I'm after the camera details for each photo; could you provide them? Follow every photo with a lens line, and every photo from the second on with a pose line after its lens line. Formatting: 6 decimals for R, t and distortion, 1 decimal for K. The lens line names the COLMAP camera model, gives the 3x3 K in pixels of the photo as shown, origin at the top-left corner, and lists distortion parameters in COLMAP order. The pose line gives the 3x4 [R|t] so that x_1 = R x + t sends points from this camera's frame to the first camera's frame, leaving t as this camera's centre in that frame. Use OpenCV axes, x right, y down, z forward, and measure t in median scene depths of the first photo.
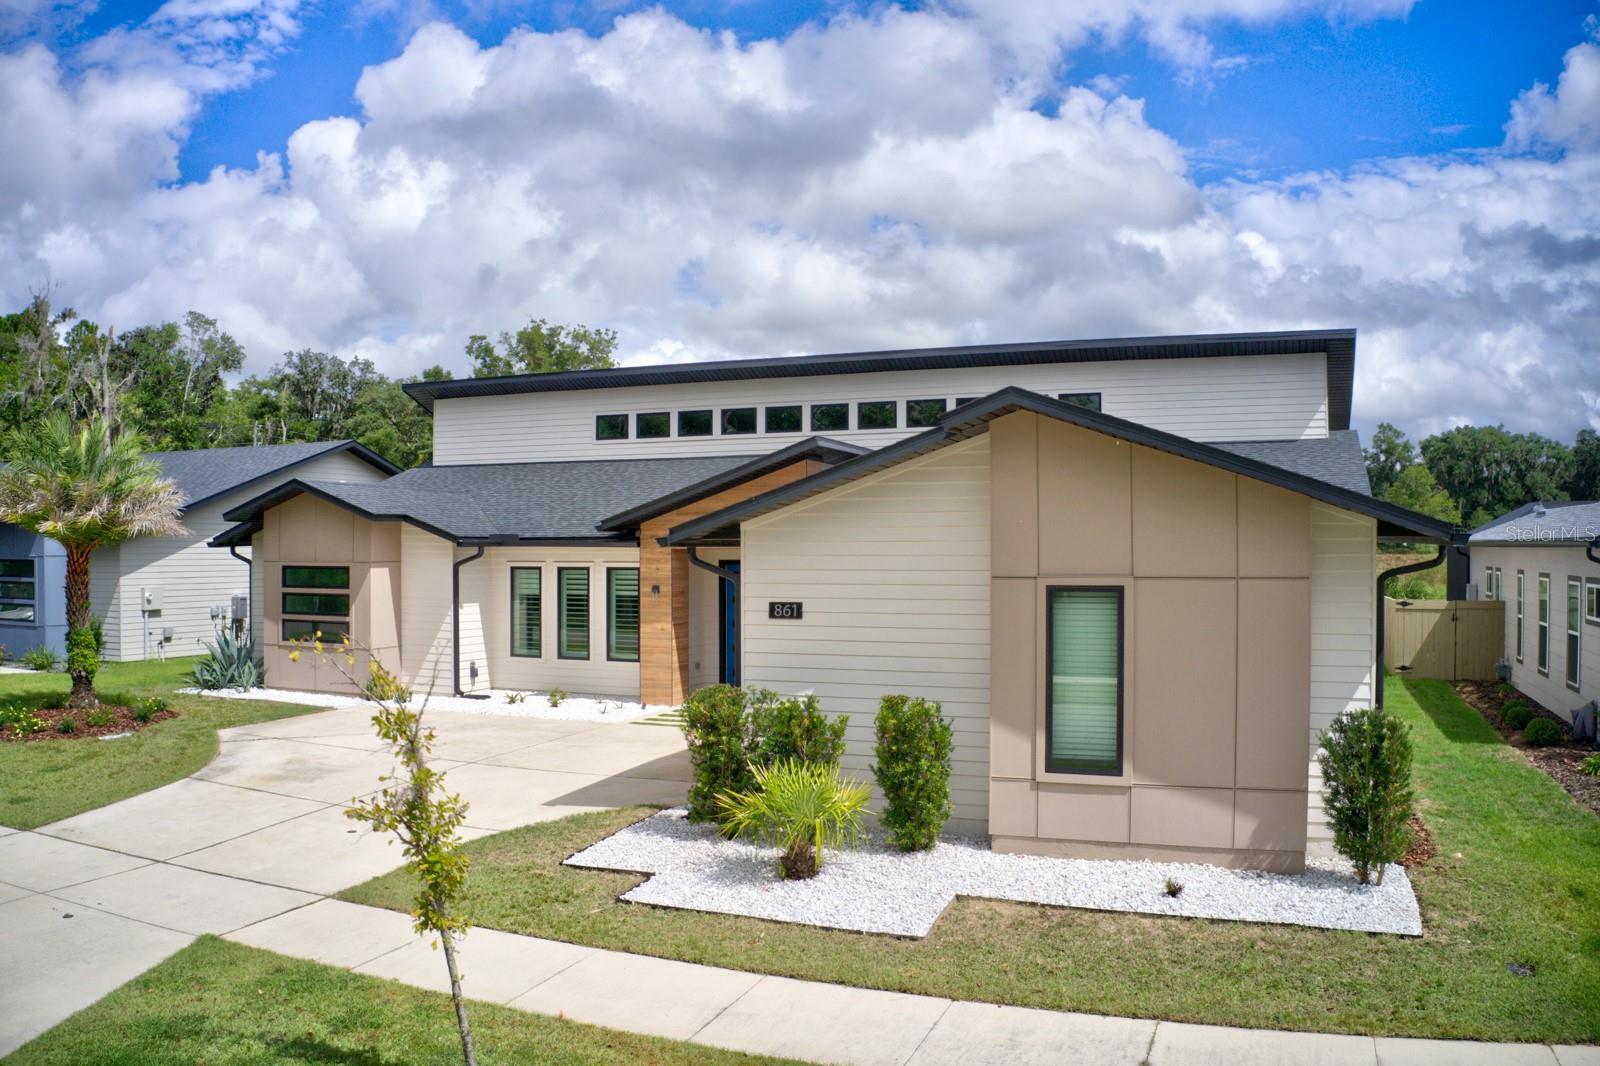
lens RADIAL K [[1266.6, 0, 800.0], [0, 1266.6, 533.0], [0, 0, 1]] dist [-0.186002, 0.006083]
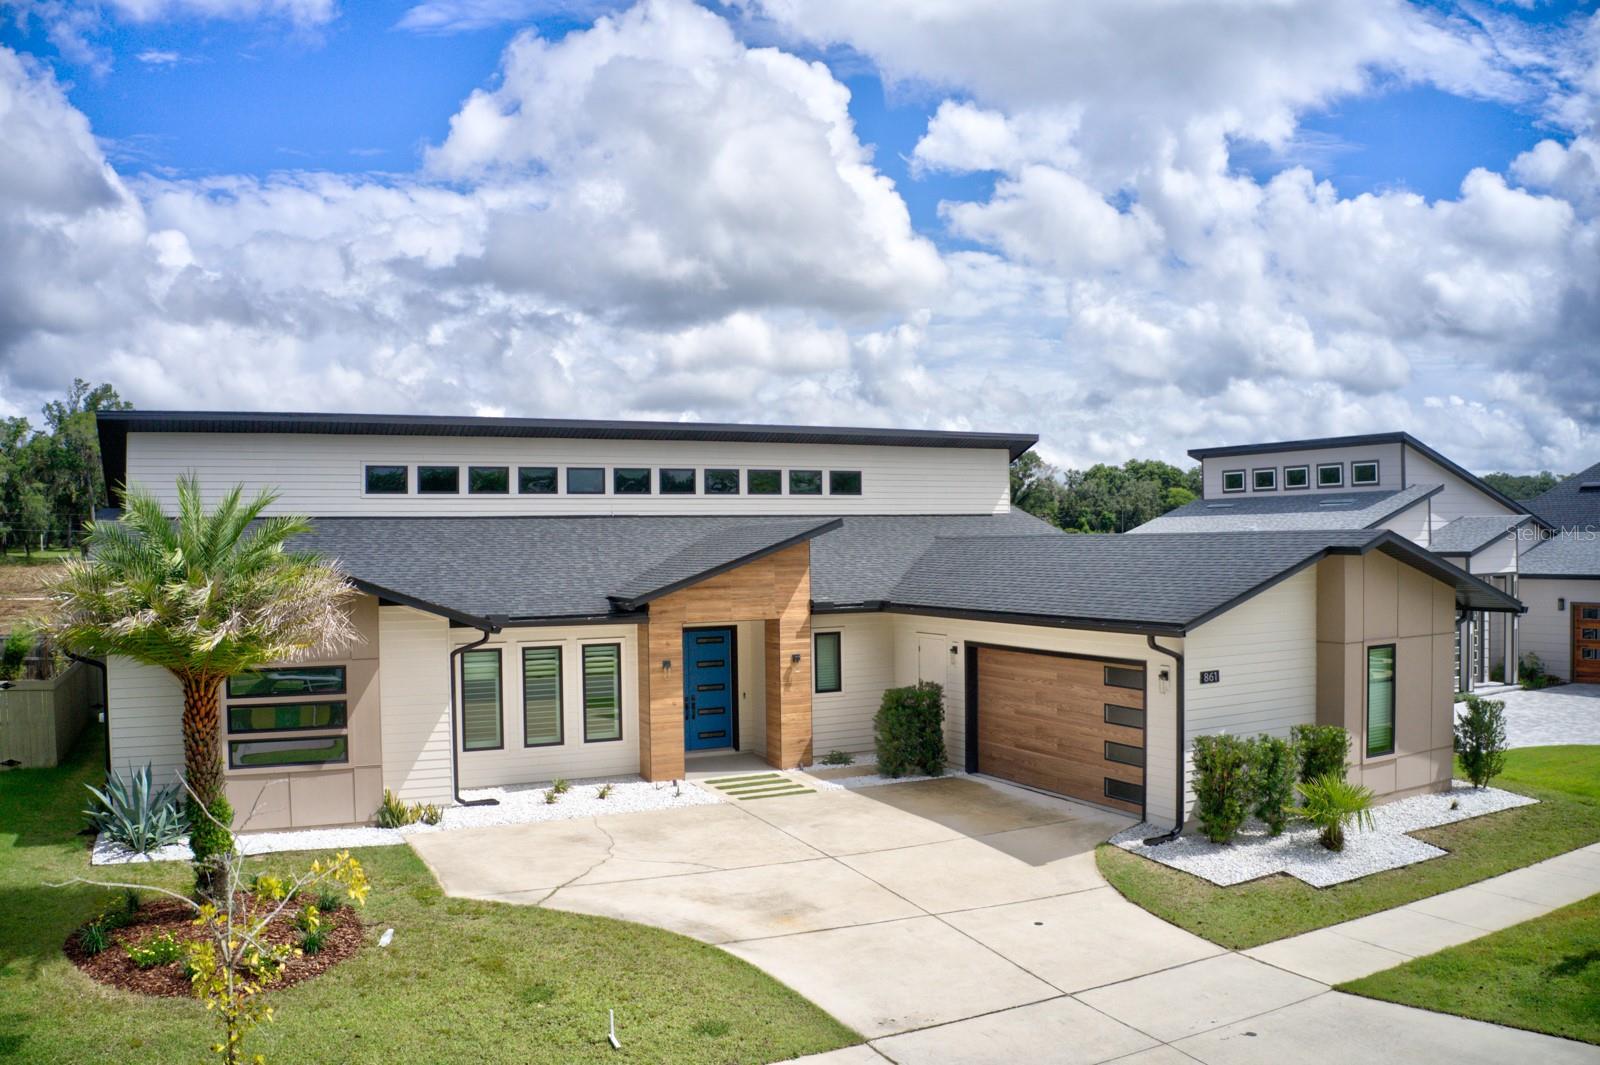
lens RADIAL K [[1259.7, 0, 800.0], [0, 1259.7, 532.5], [0, 0, 1]] dist [-0.193151, 0.008371]
pose [[0.662209, -0.001308, 0.749318, -0.751628], [0.005017, 0.999984, -0.002687, -0.053820], [-0.749303, 0.005539, 0.662204, 0.258690]]
